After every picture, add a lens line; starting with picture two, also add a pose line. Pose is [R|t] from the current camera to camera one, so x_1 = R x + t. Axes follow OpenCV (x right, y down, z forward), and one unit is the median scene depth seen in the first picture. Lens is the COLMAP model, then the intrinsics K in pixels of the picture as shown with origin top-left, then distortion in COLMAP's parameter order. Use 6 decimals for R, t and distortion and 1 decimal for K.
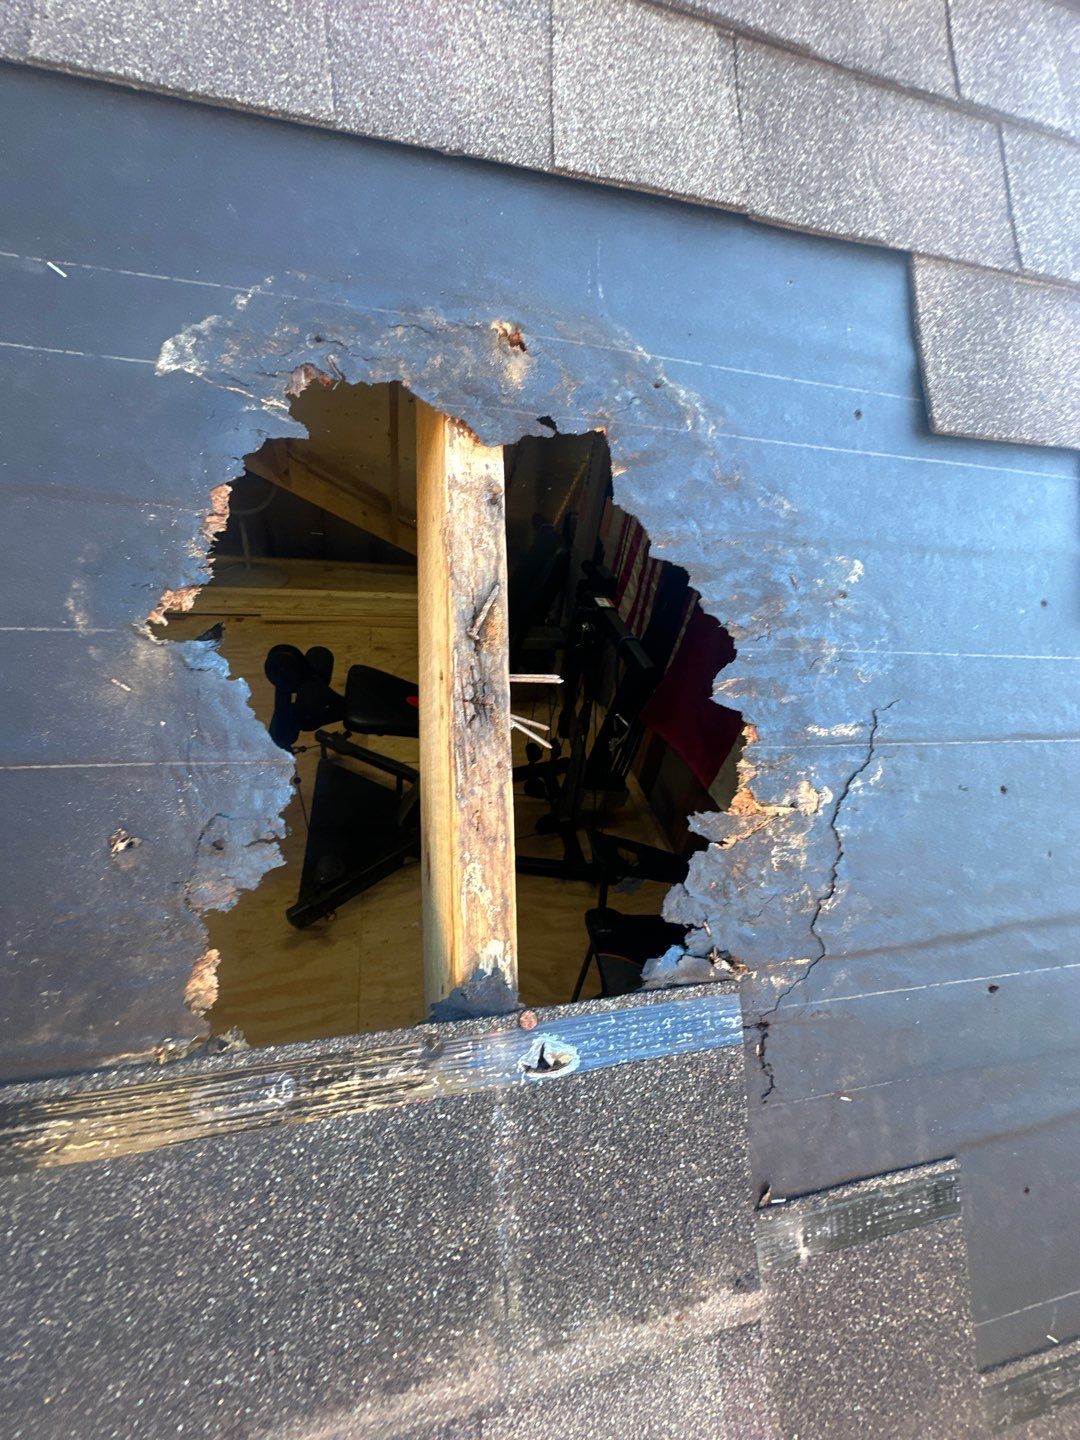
lens RADIAL K [[586.6, 0, 535.8], [0, 586.6, 708.8], [0, 0, 1]] dist [-0.006991, 0.001380]
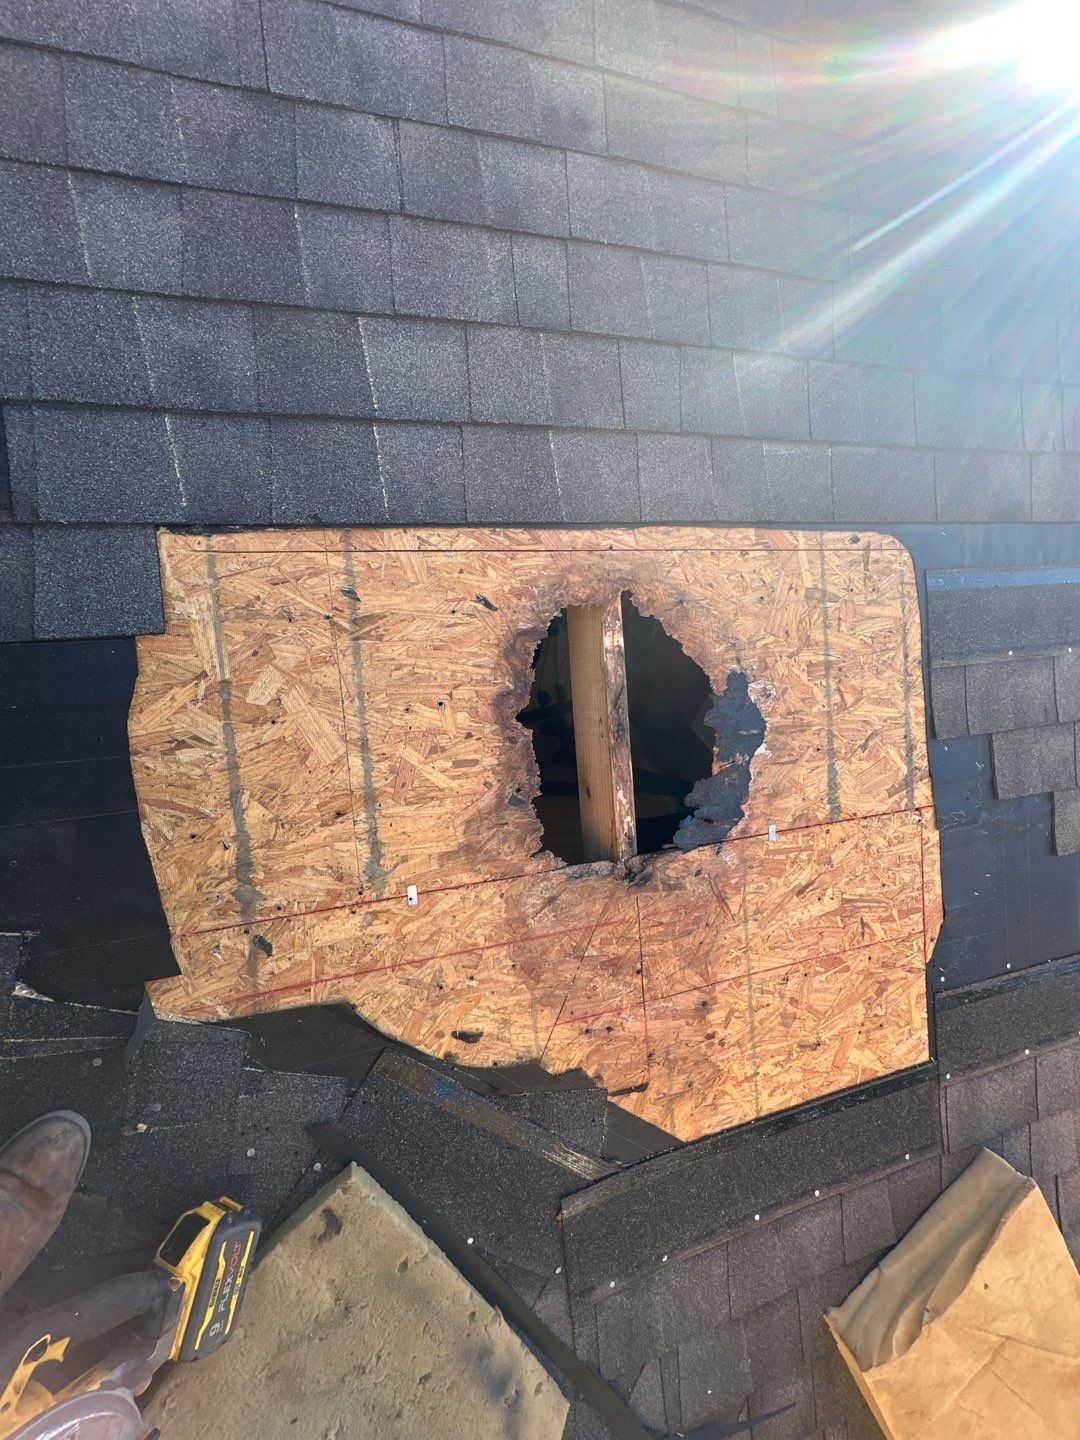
lens RADIAL K [[586.6, 0, 535.9], [0, 586.6, 714.8], [0, 0, 1]] dist [-0.006991, 0.001380]
pose [[0.997566, -0.047464, 0.051078, -0.582344], [0.040134, 0.989891, 0.136032, -0.449961], [-0.057018, -0.133651, 0.989387, -1.562313]]
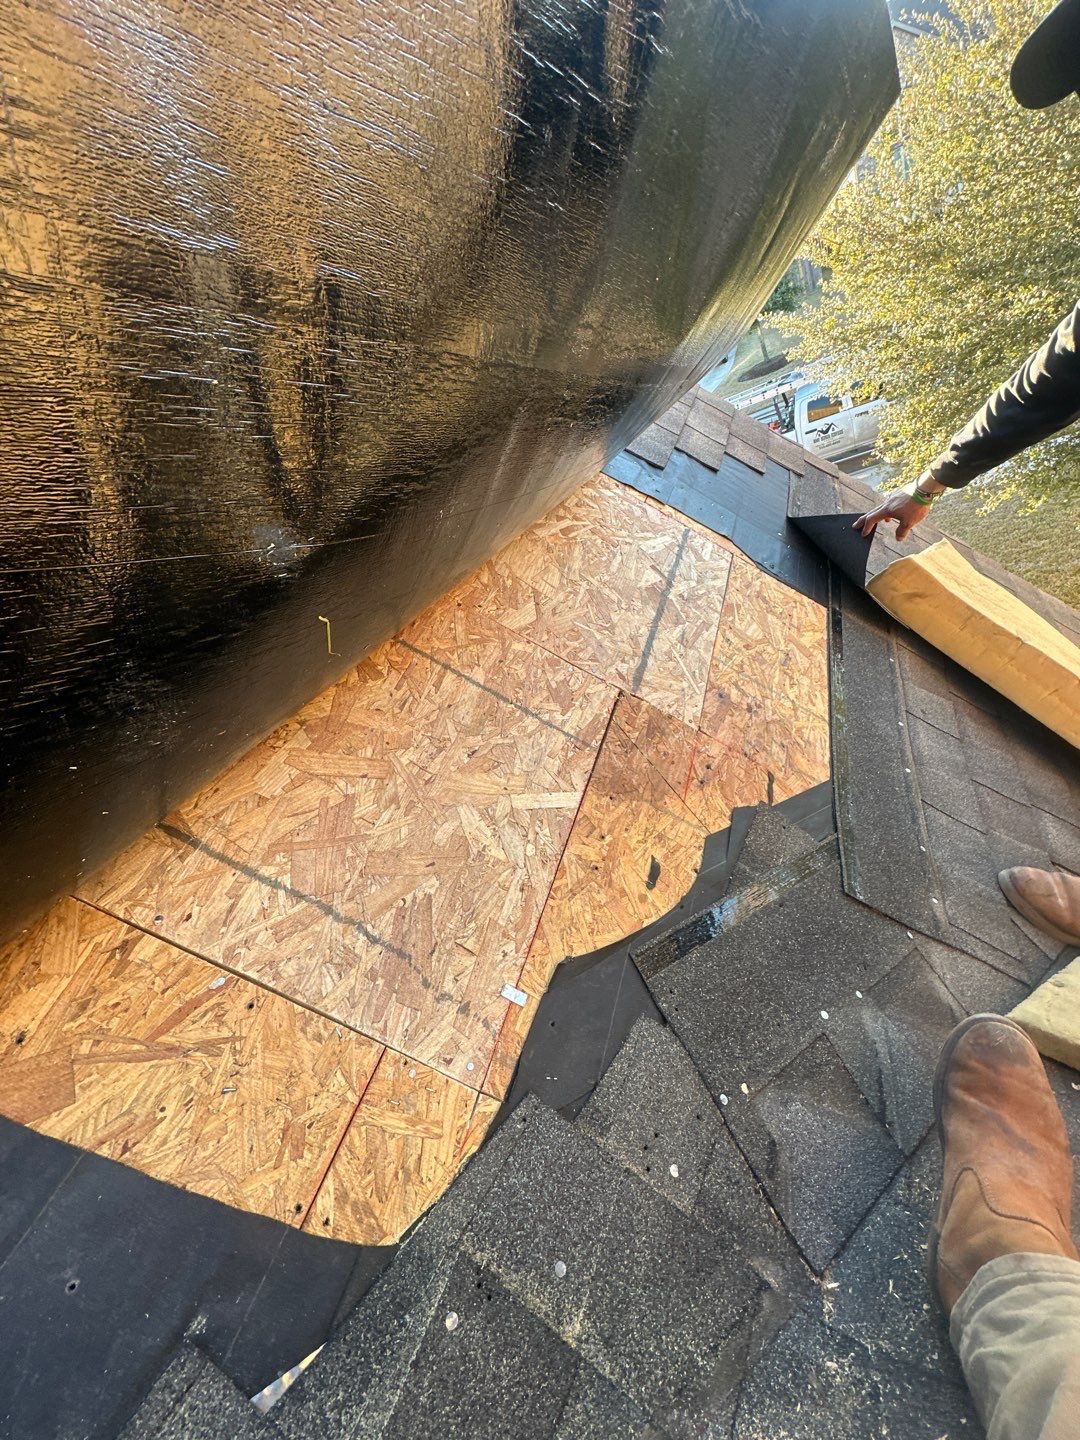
lens RADIAL K [[586.6, 0, 541.4], [0, 586.6, 709.0], [0, 0, 1]] dist [-0.006991, 0.001380]
pose [[0.422094, -0.767827, 0.481953, -1.526088], [0.836749, 0.534546, 0.118792, 0.237486], [-0.348838, 0.353133, 0.868107, -1.260128]]
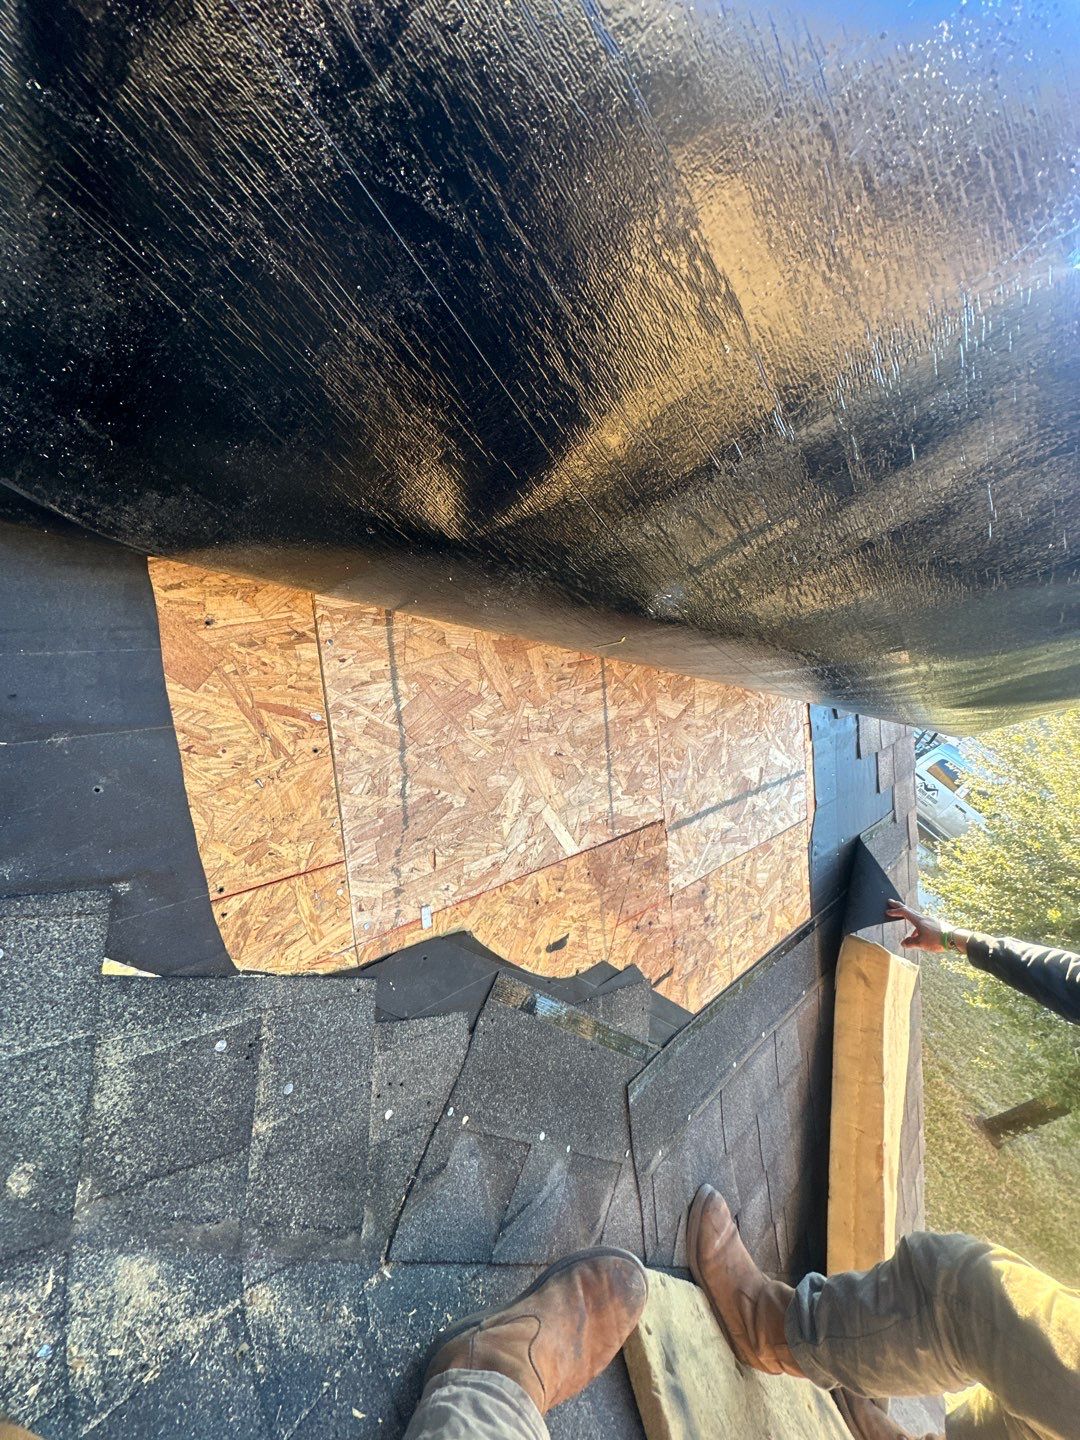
lens RADIAL K [[586.6, 0, 552.1], [0, 586.6, 714.9], [0, 0, 1]] dist [-0.006991, 0.001380]
pose [[0.866192, -0.079058, 0.493418, -1.928107], [0.008126, 0.989504, 0.144278, -0.138784], [-0.499646, -0.120963, 0.857742, -1.302796]]
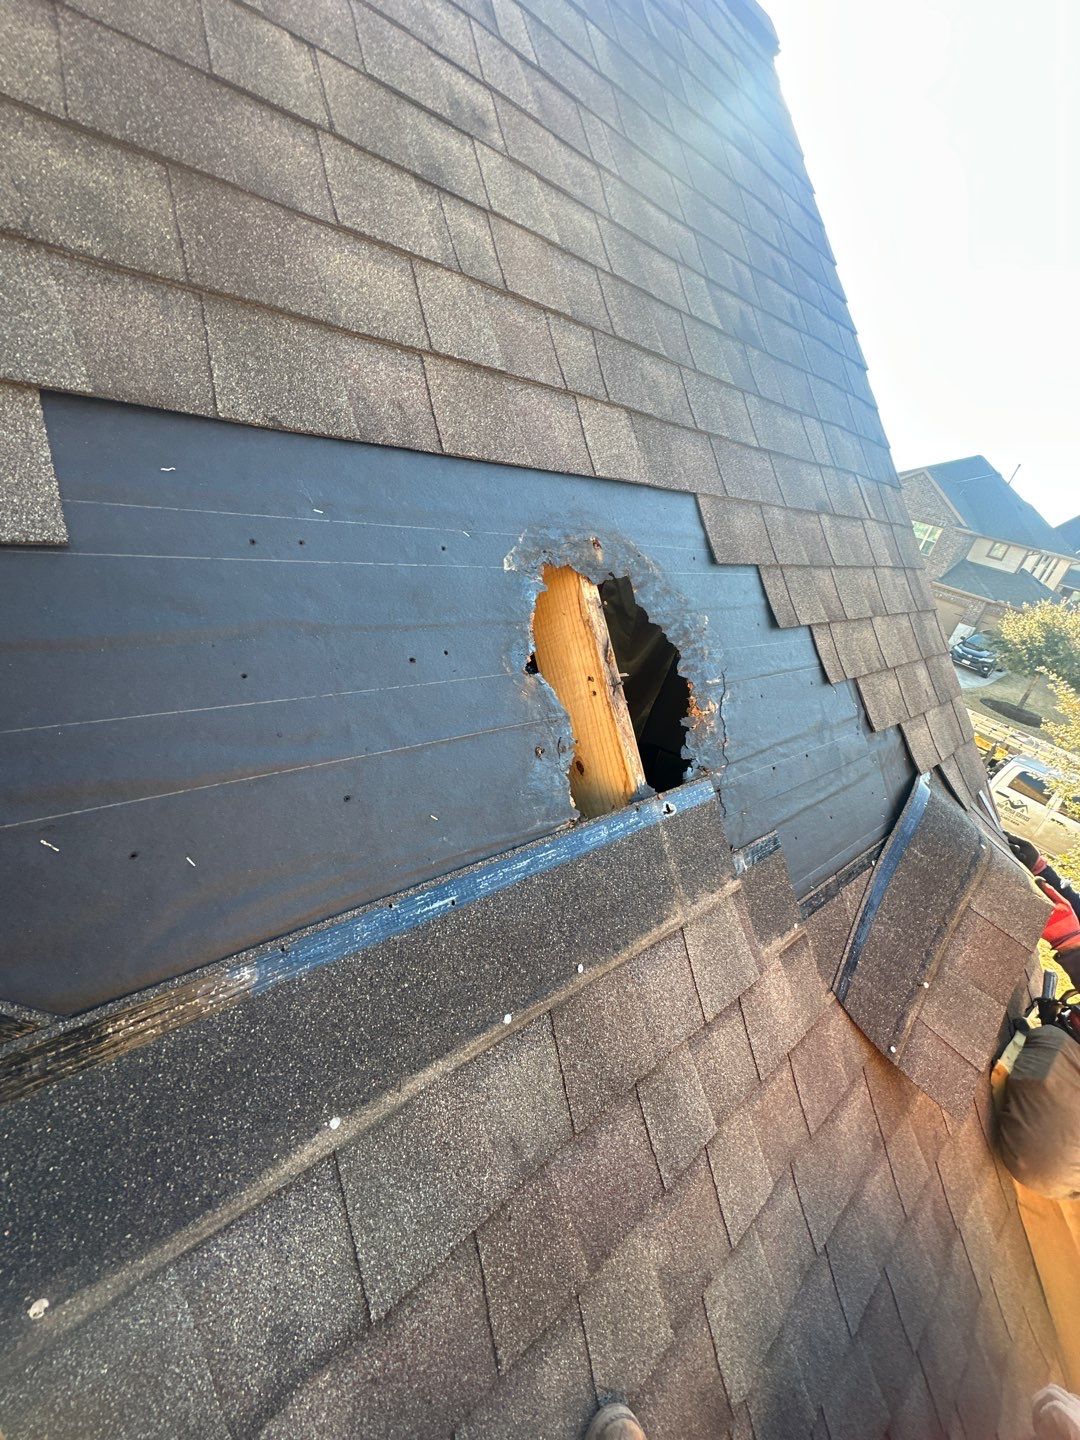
lens RADIAL K [[586.6, 0, 550.1], [0, 586.6, 714.1], [0, 0, 1]] dist [-0.006991, 0.001380]
pose [[0.882537, -0.158498, 0.442727, -1.406839], [0.177859, 0.984053, -0.002251, 0.062529], [-0.435311, 0.080729, 0.896653, -1.089406]]
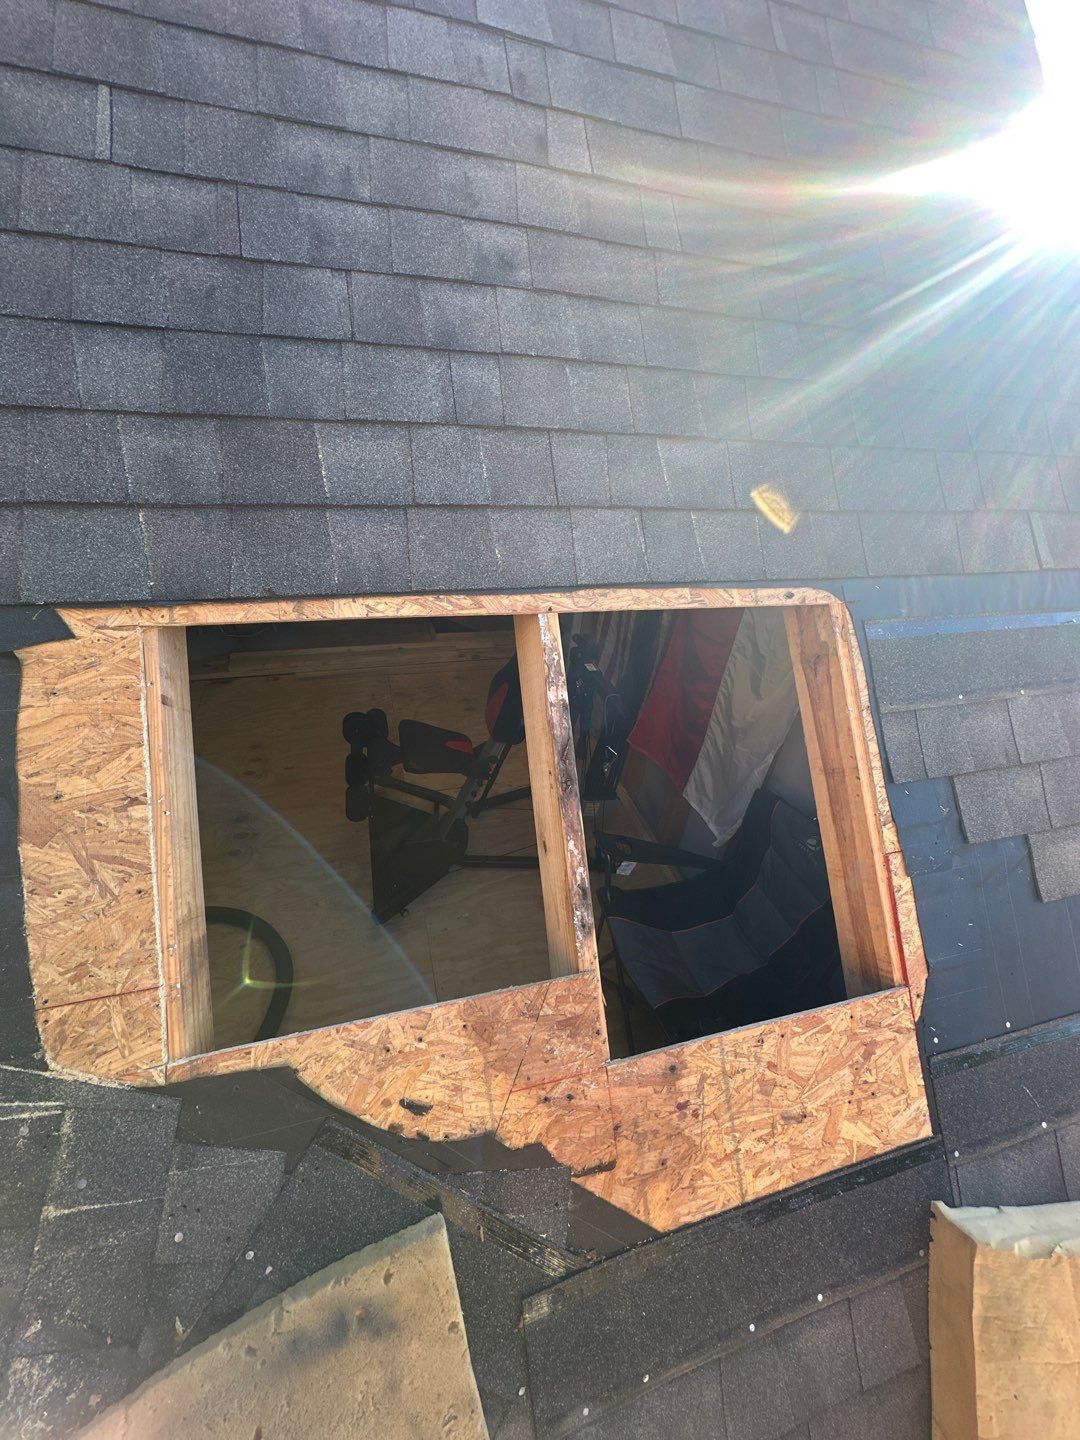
lens RADIAL K [[586.6, 0, 538.6], [0, 586.6, 707.8], [0, 0, 1]] dist [-0.006991, 0.001380]
pose [[0.996422, -0.077249, 0.034287, -0.283984], [0.077885, 0.996807, -0.017617, -0.310359], [-0.032816, 0.020225, 0.999257, -1.690495]]
